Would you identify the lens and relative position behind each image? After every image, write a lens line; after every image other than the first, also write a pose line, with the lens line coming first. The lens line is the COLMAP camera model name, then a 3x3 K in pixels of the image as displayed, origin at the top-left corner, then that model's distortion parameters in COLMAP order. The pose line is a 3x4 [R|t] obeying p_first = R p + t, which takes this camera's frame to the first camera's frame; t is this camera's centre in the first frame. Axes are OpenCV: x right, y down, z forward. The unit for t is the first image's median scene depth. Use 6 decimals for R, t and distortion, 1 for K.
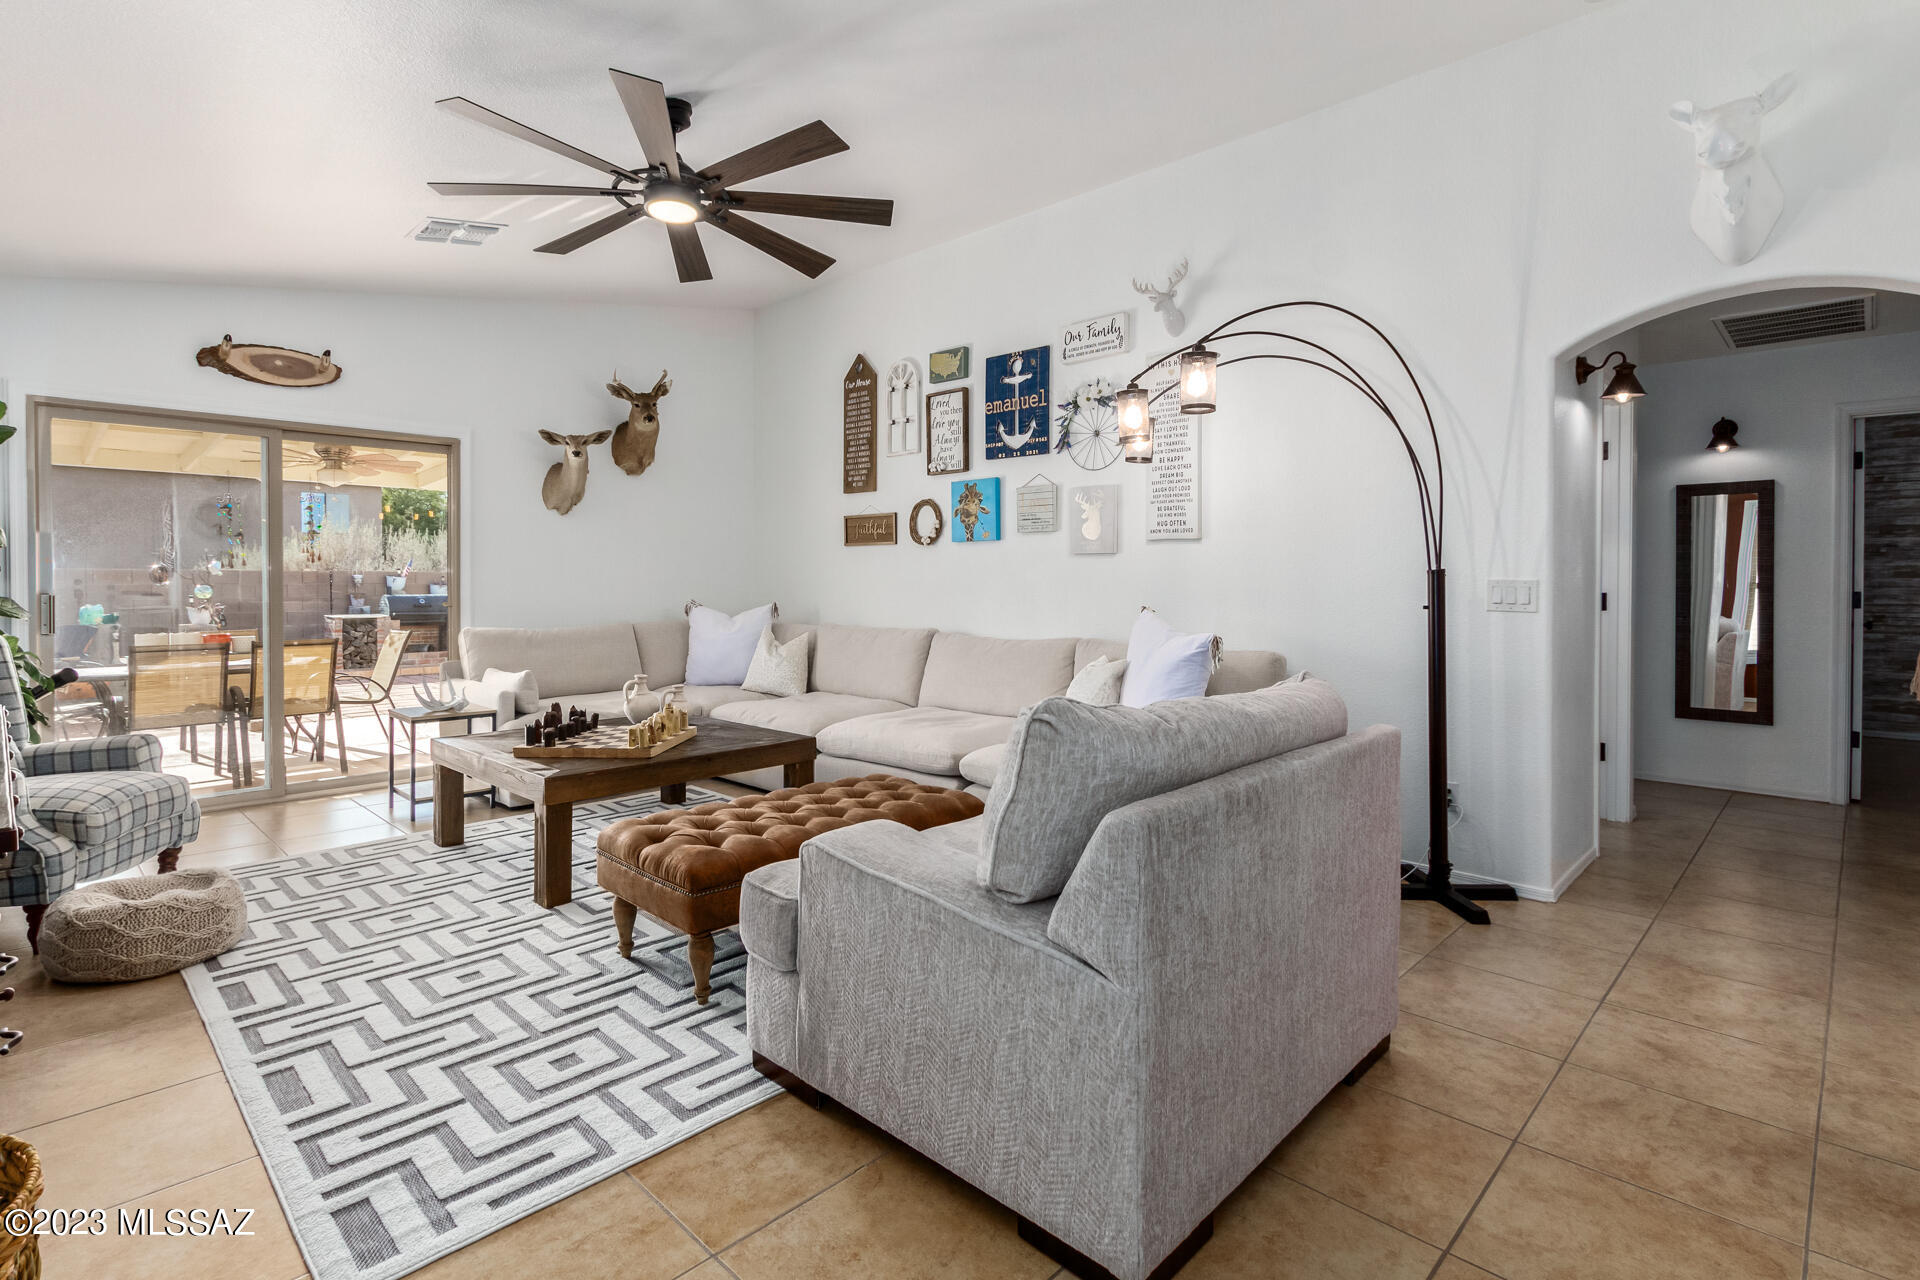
lens RADIAL K [[927.9, 0, 958.3], [0, 927.9, 585.0], [0, 0, 1]] dist [0.015300, -0.000391]
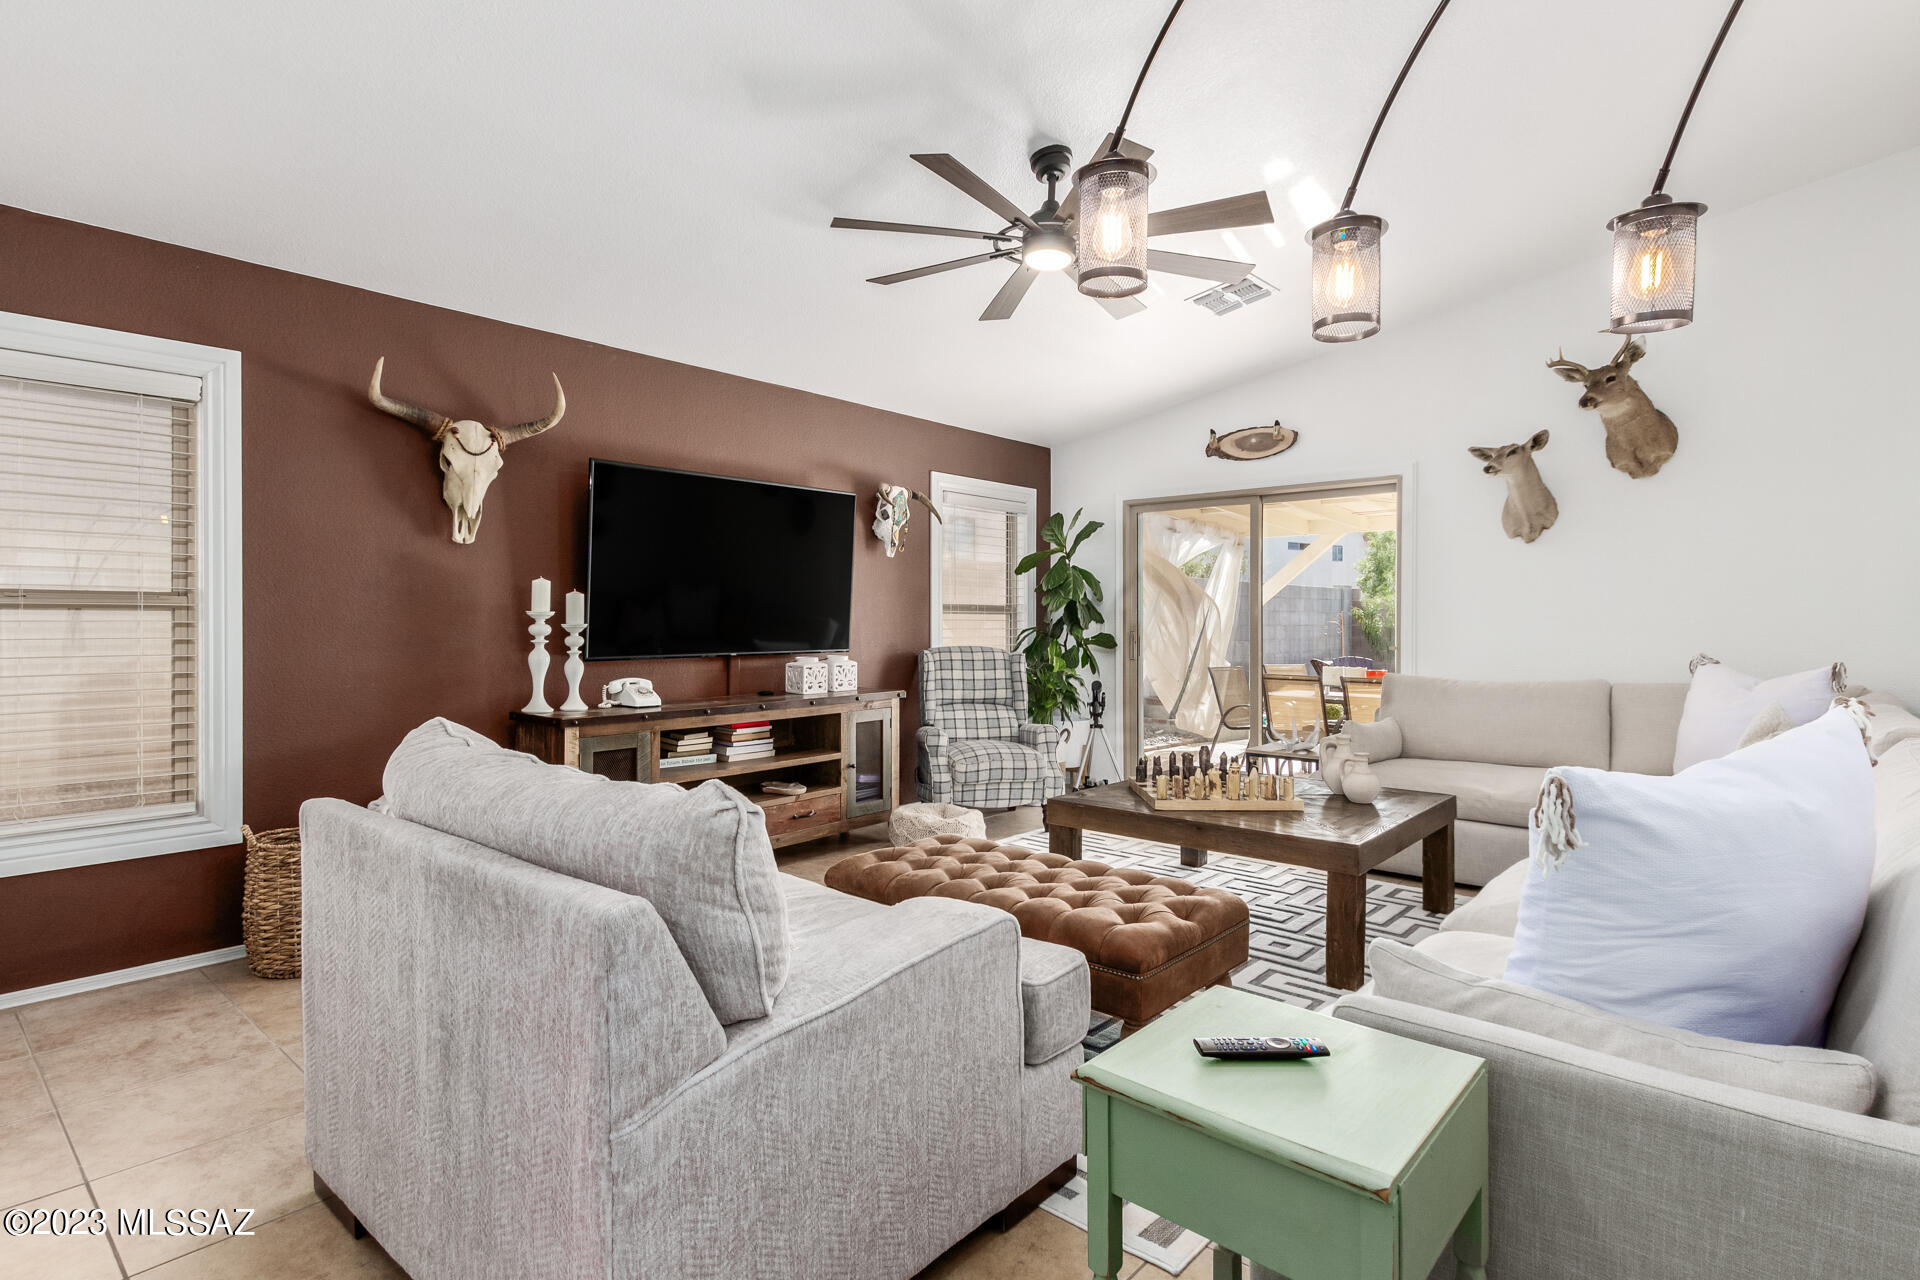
lens RADIAL K [[945.1, 0, 988.7], [0, 945.1, 628.4], [0, 0, 1]] dist [0.001344, 0.000022]
pose [[0.067568, 0.006492, -0.997694, 0.384336], [-0.008657, 0.999945, 0.005920, -0.001570], [0.997677, 0.008237, 0.067621, 0.491386]]
